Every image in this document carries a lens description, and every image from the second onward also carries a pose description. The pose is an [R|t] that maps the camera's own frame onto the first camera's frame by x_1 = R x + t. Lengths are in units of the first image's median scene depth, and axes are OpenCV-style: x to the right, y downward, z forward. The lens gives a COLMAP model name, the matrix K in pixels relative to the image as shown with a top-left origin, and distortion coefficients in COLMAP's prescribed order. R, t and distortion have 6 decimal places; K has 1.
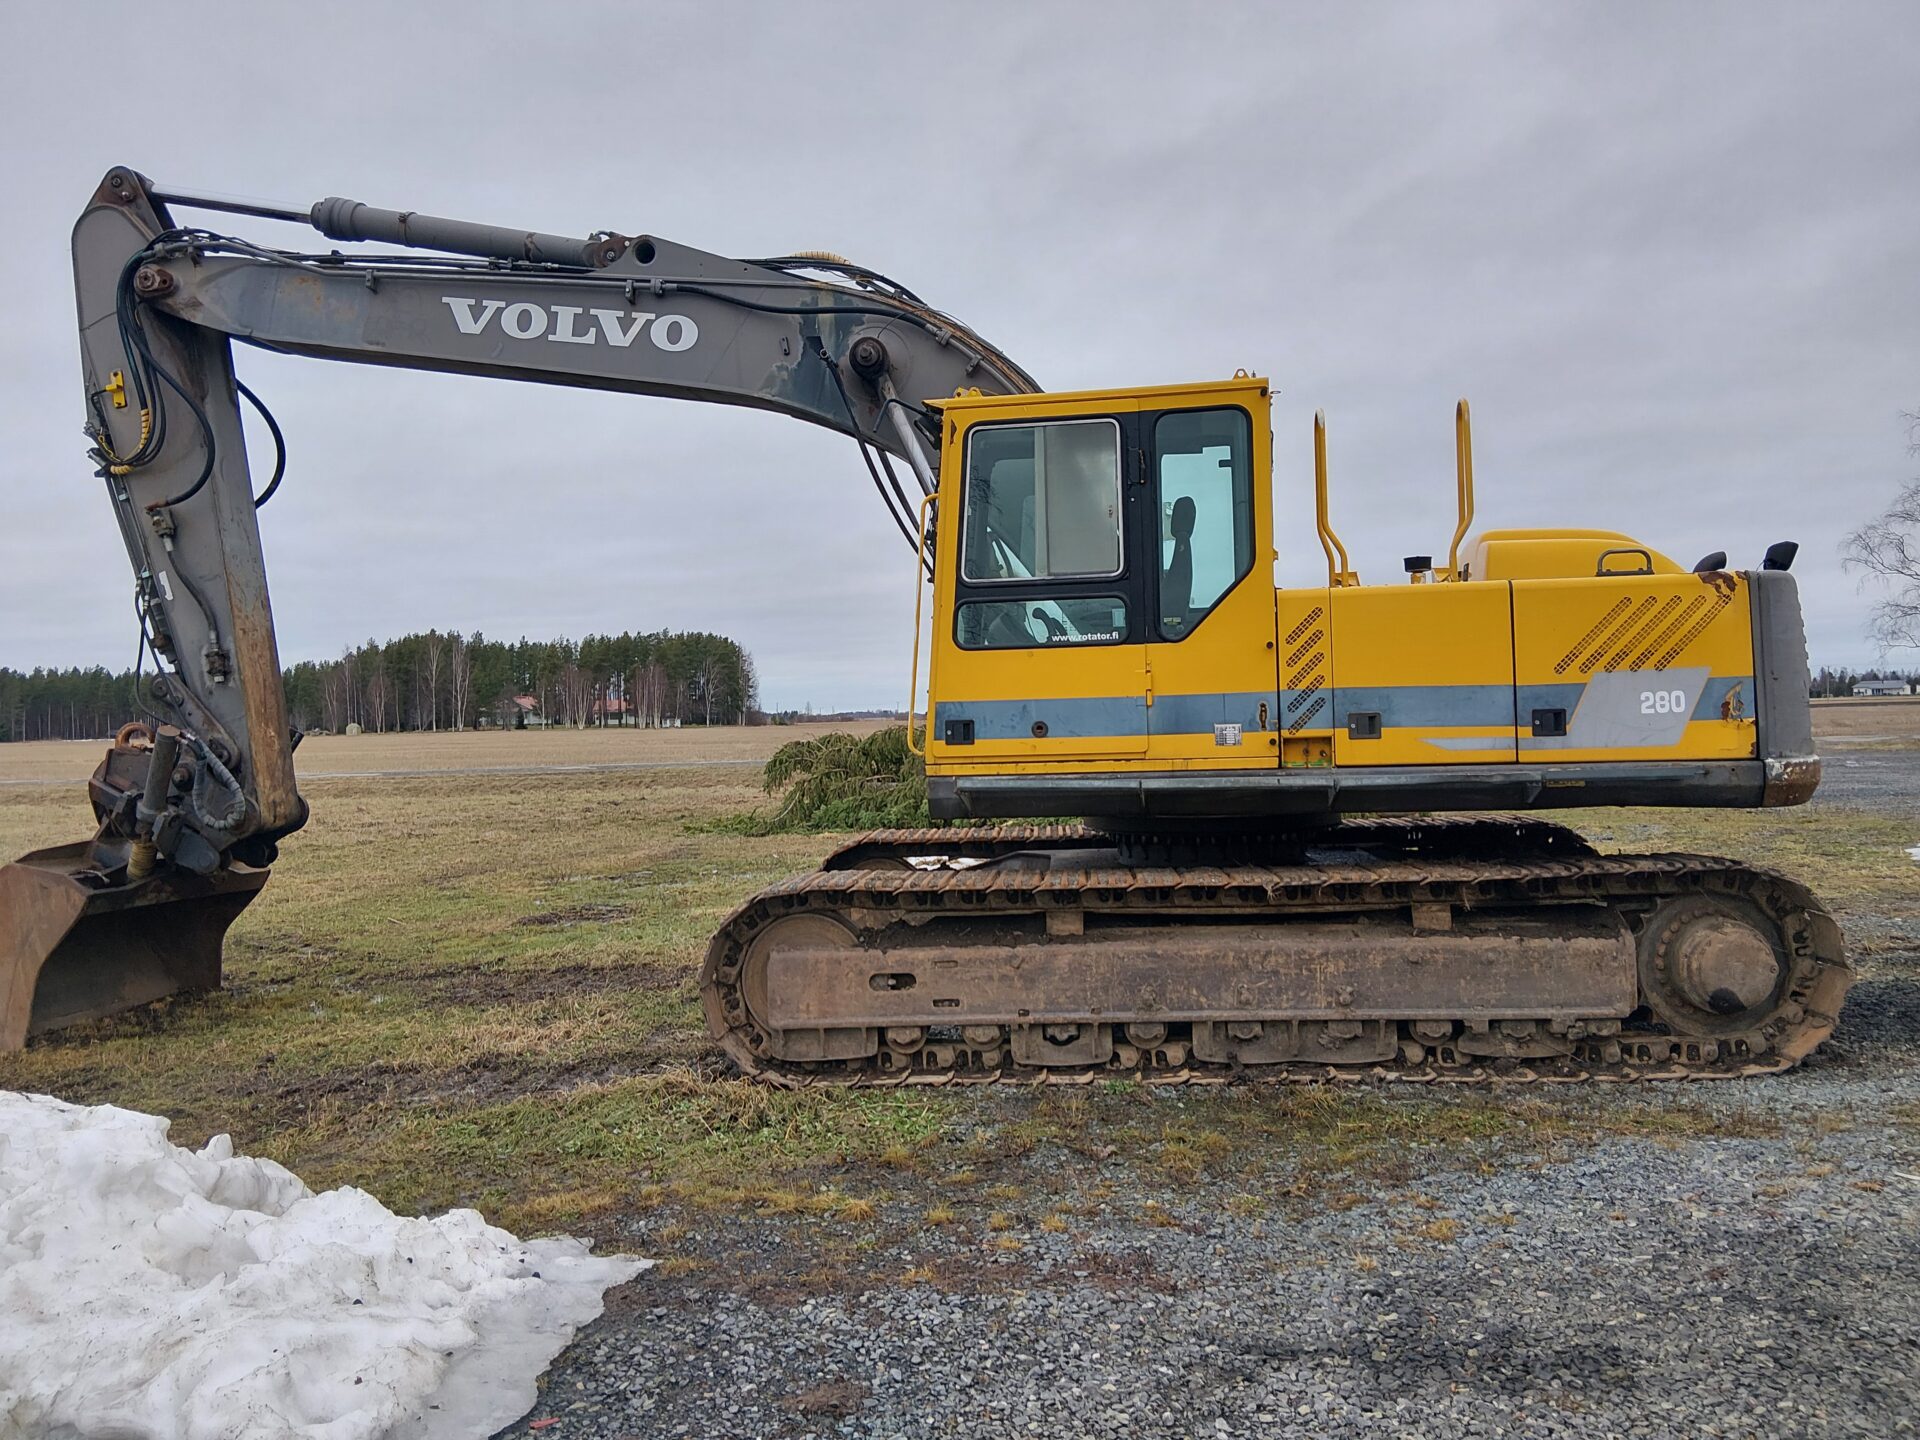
lens RADIAL K [[1443.6, 0, 961.0], [0, 1443.6, 737.2], [0, 0, 1]] dist [0.069689, -0.114385]
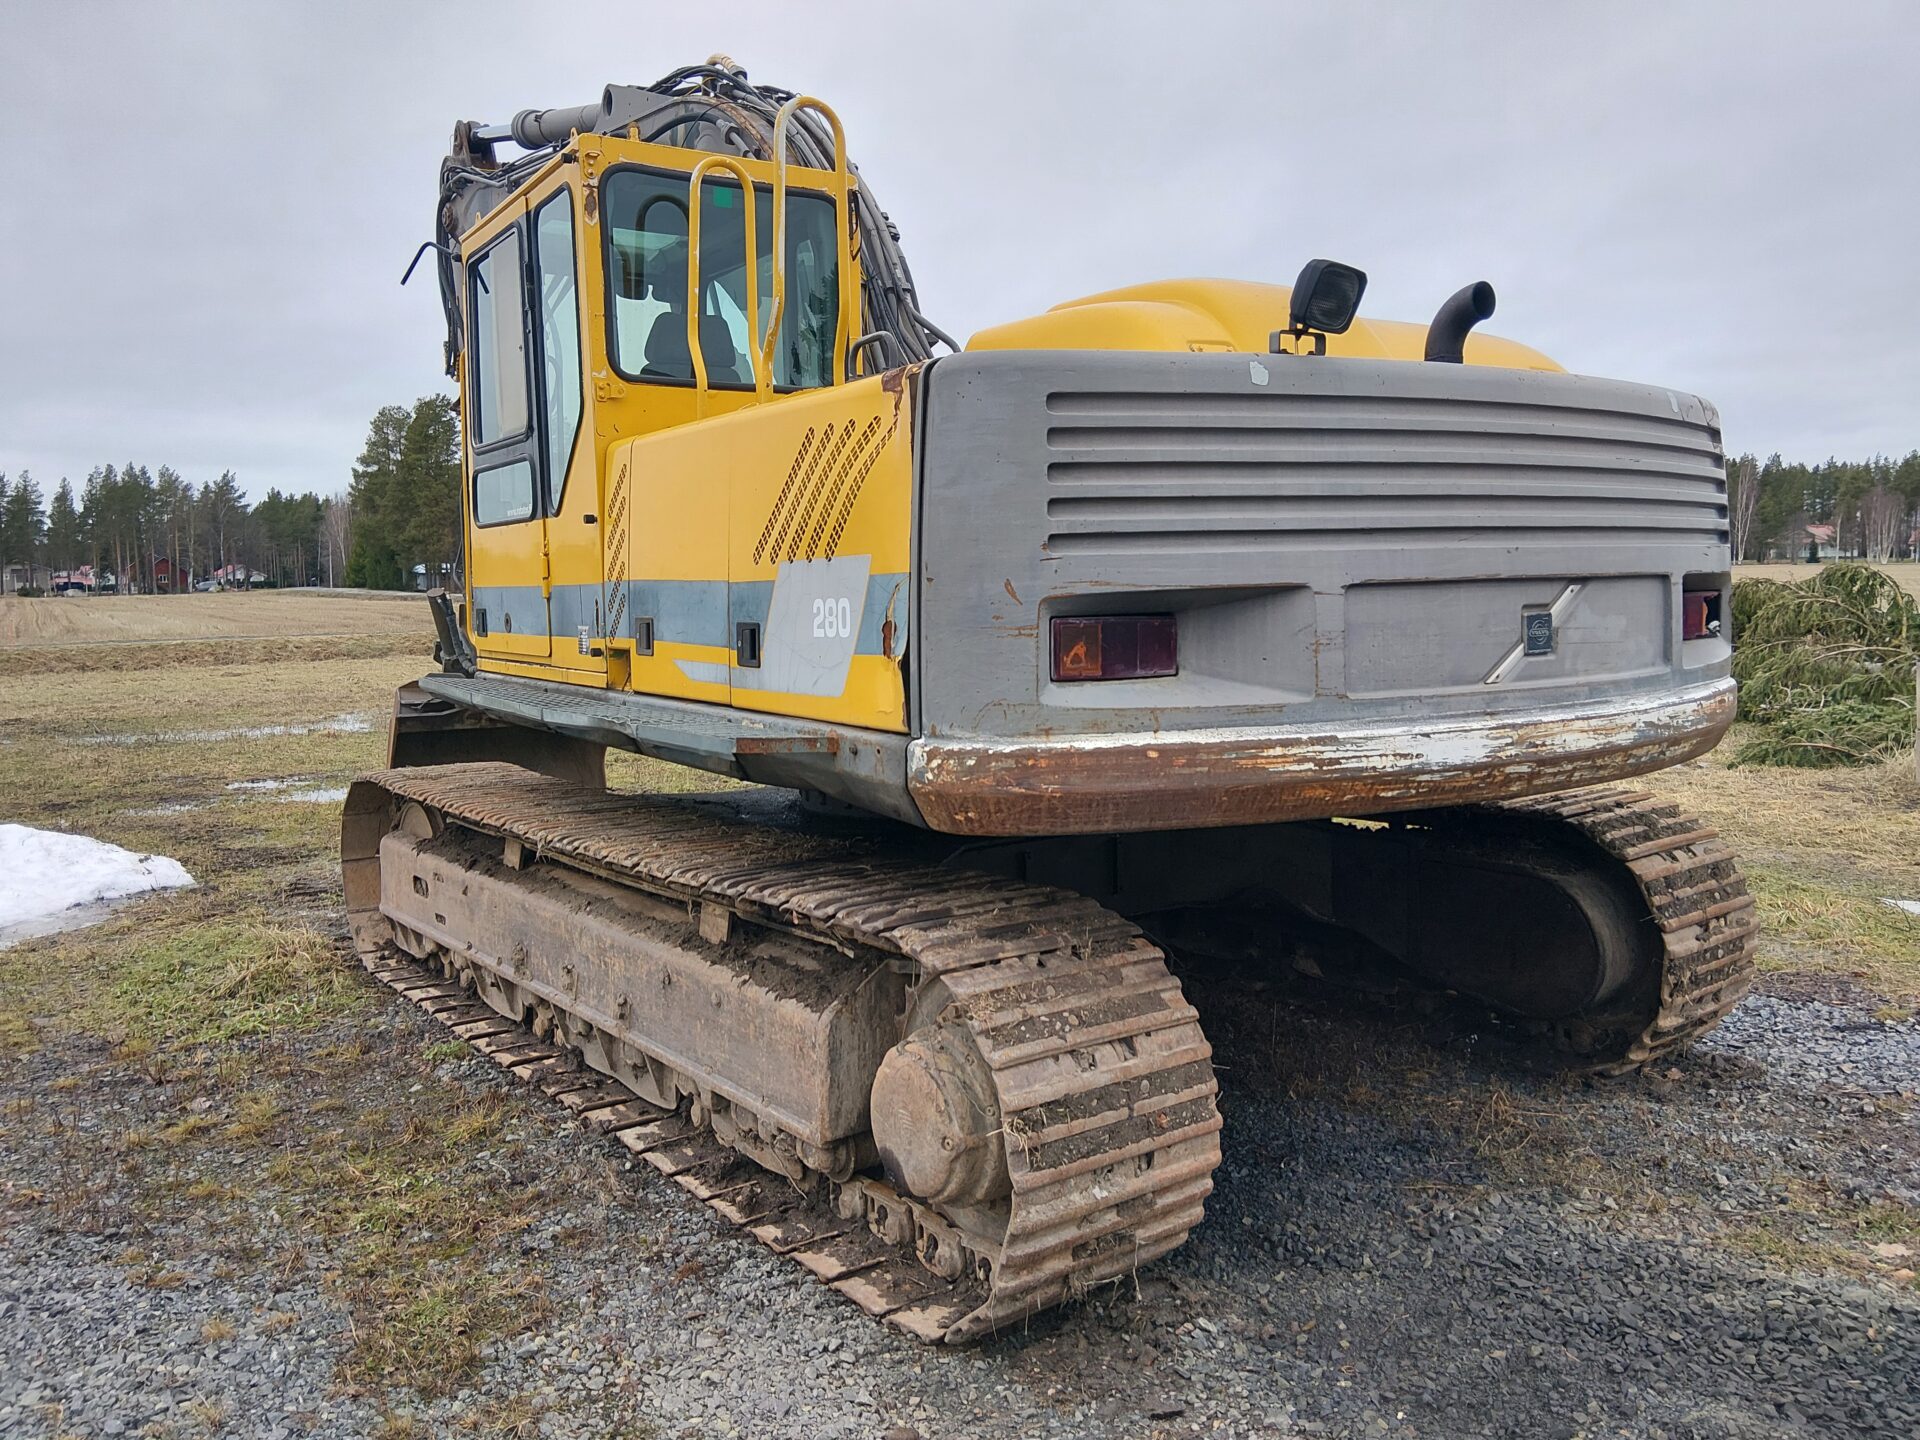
lens RADIAL K [[1443.6, 0, 962.0], [0, 1443.6, 709.4], [0, 0, 1]] dist [0.069689, -0.114385]
pose [[0.659551, 0.080487, -0.747338, 0.907772], [-0.008115, 0.994955, 0.099994, -0.043910], [0.751616, -0.059886, 0.656877, 0.658250]]
